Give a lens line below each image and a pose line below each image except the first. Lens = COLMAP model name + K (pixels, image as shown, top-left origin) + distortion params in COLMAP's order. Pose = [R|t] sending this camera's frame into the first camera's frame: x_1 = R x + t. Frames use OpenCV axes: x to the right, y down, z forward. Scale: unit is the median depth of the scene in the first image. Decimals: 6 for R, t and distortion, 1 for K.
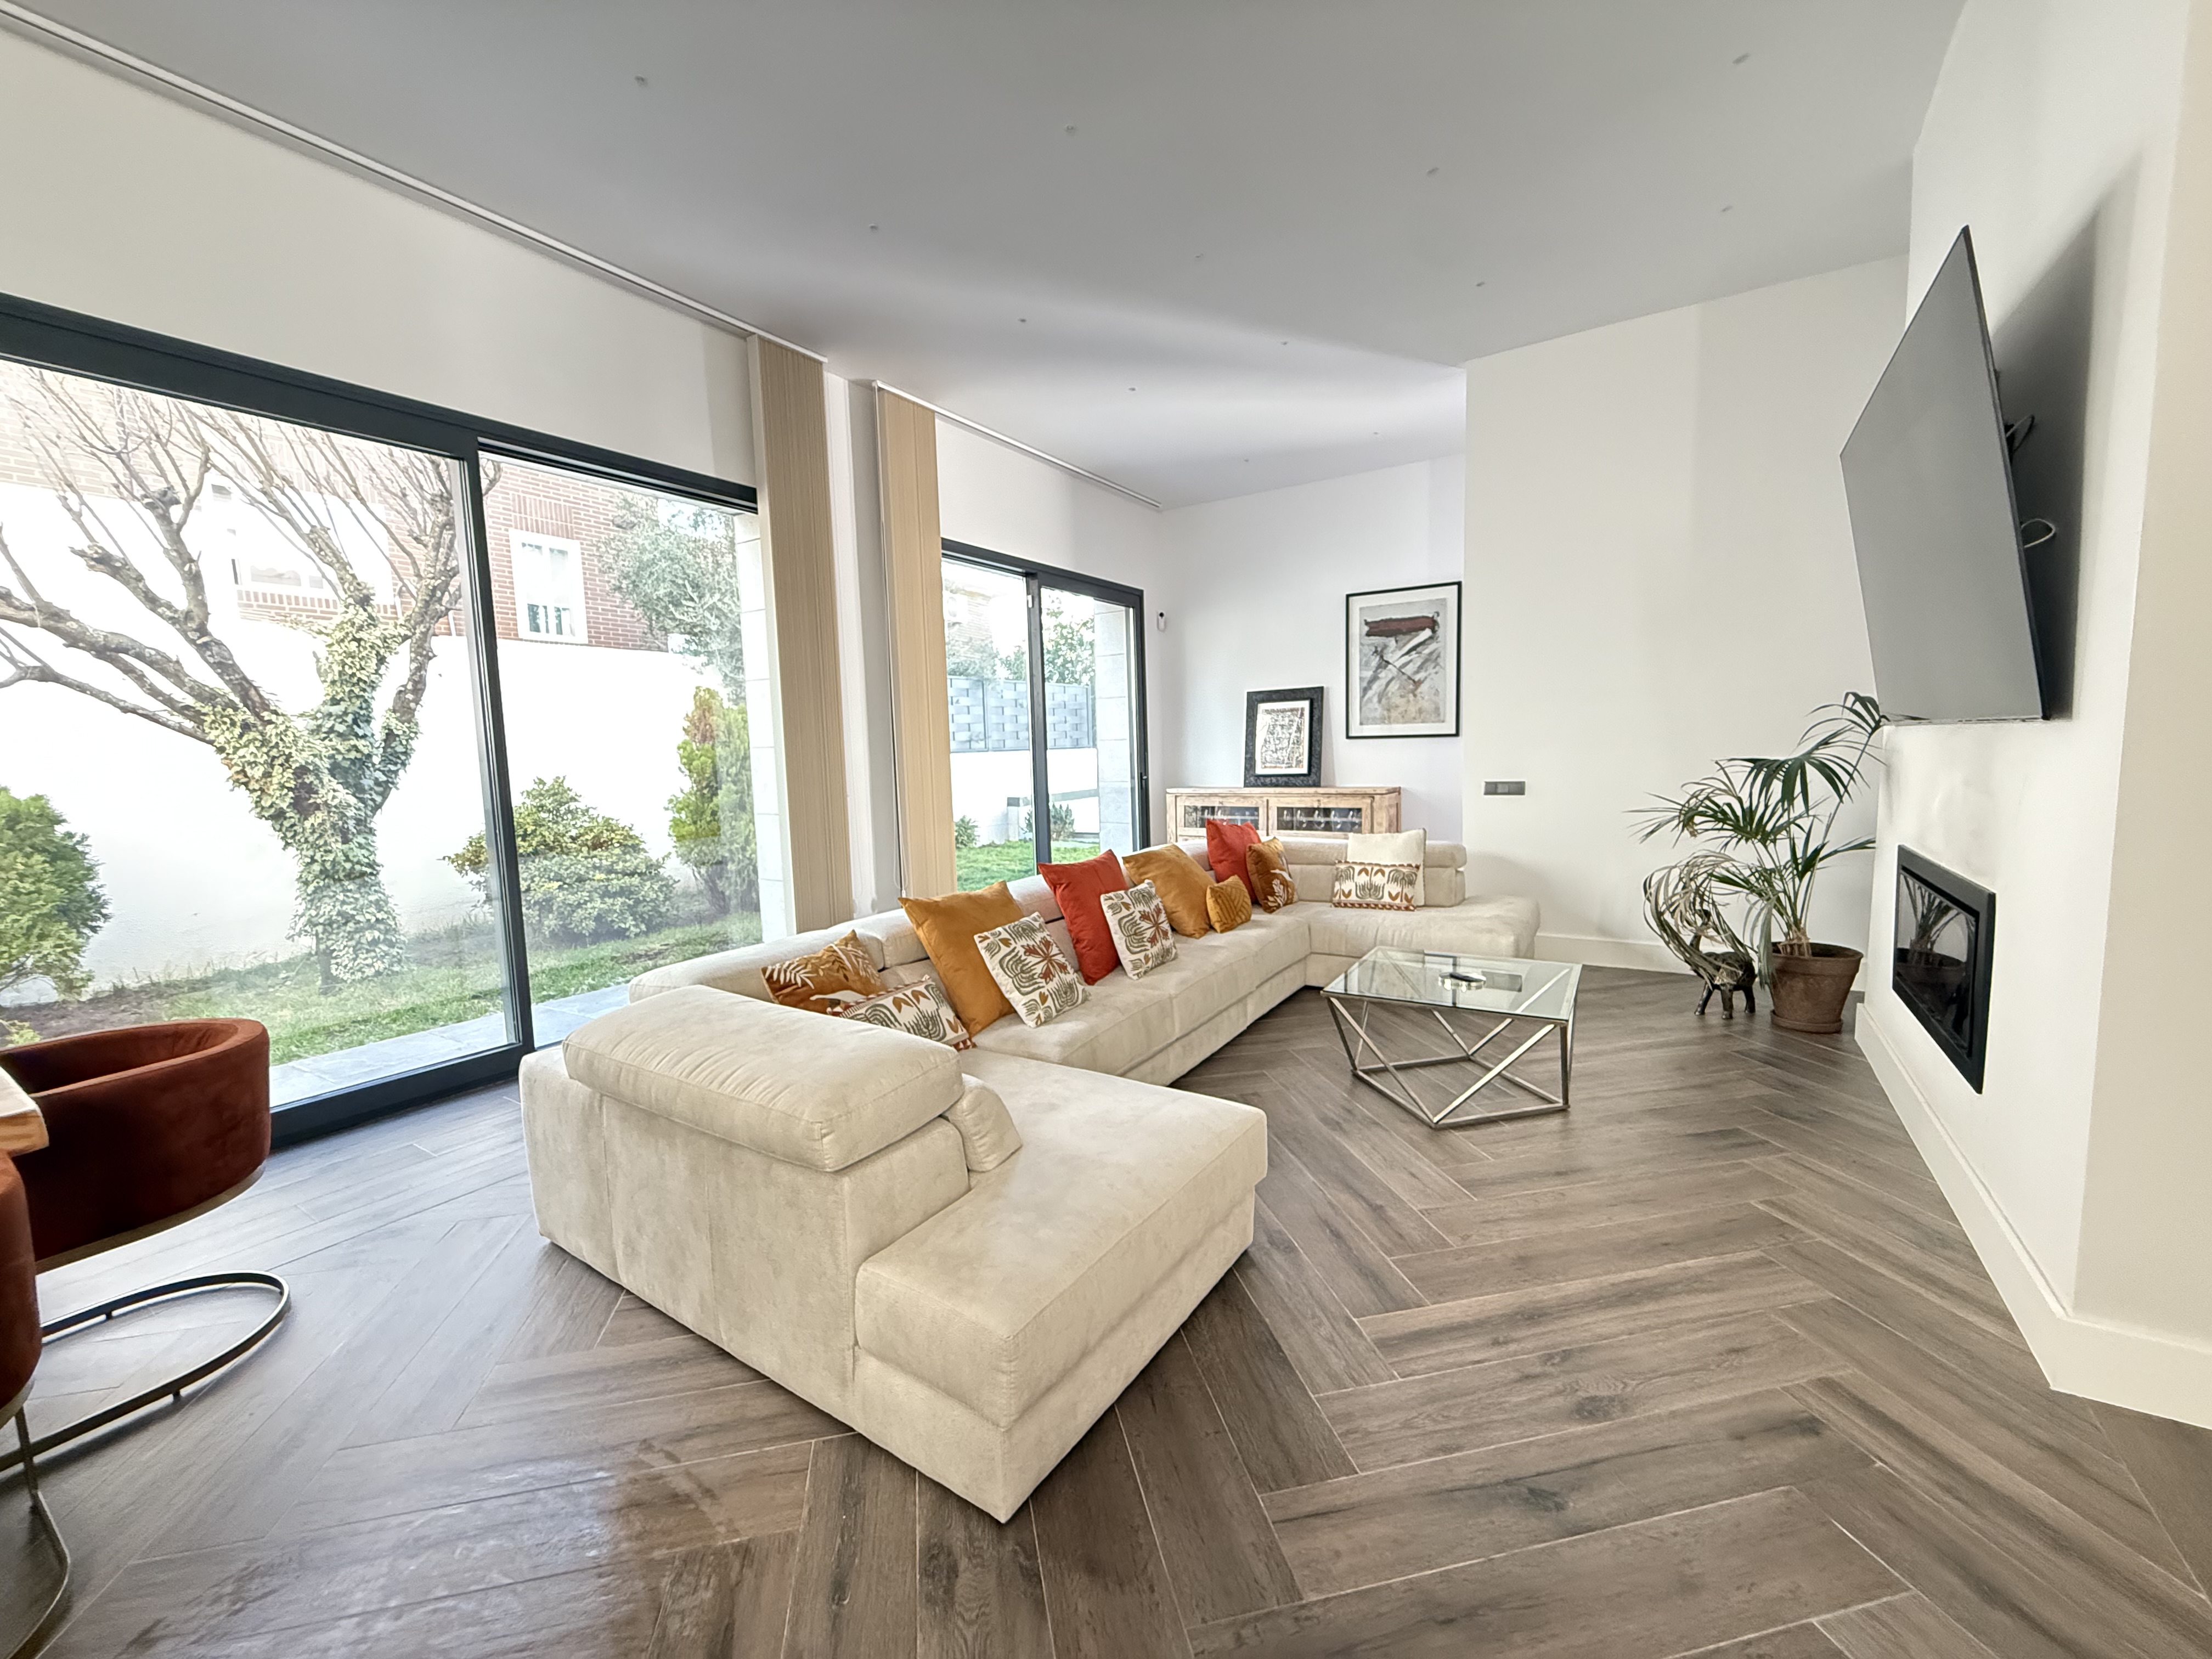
lens RADIAL K [[883.0, 0, 1096.8], [0, 883.0, 831.4], [0, 0, 1]] dist [0.001399, 0.000033]
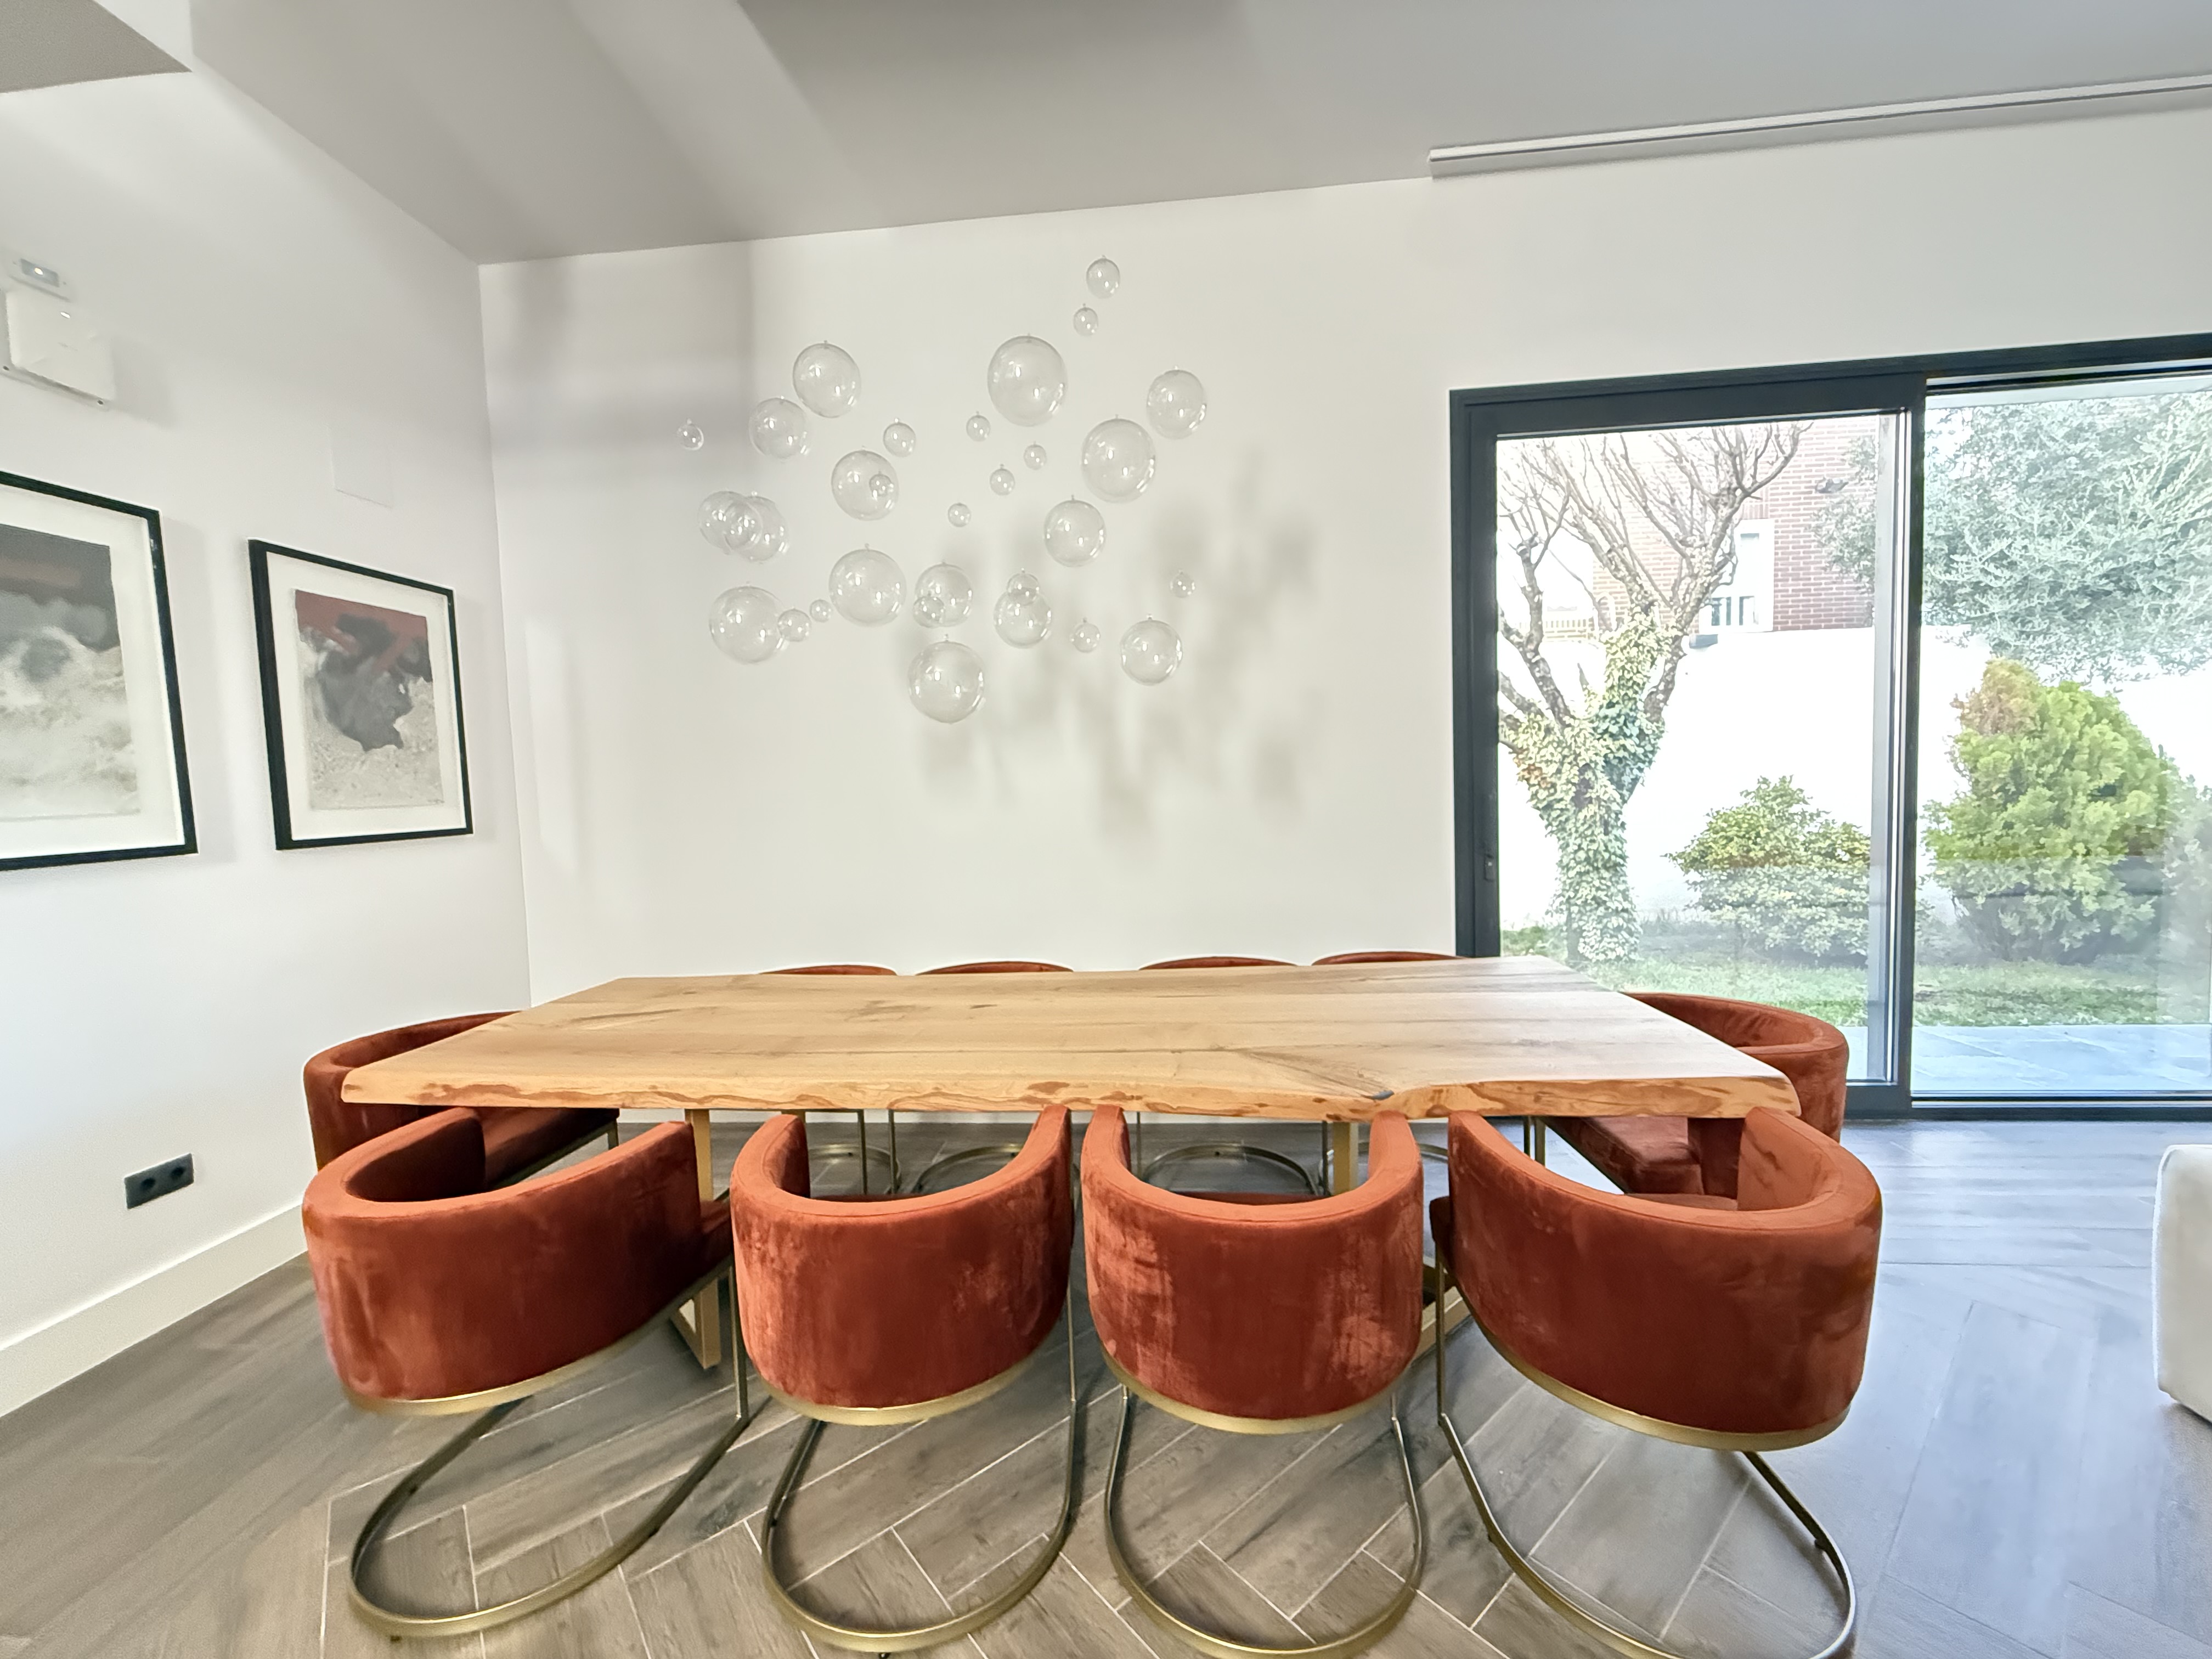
lens RADIAL K [[883.0, 0, 1096.8], [0, 883.0, 831.4], [0, 0, 1]] dist [0.001399, 0.000033]
pose [[0.468824, 0.063070, -0.881037, -0.185805], [-0.064533, 0.997228, 0.037048, 0.009464], [0.880931, 0.039487, 0.471594, -0.067594]]
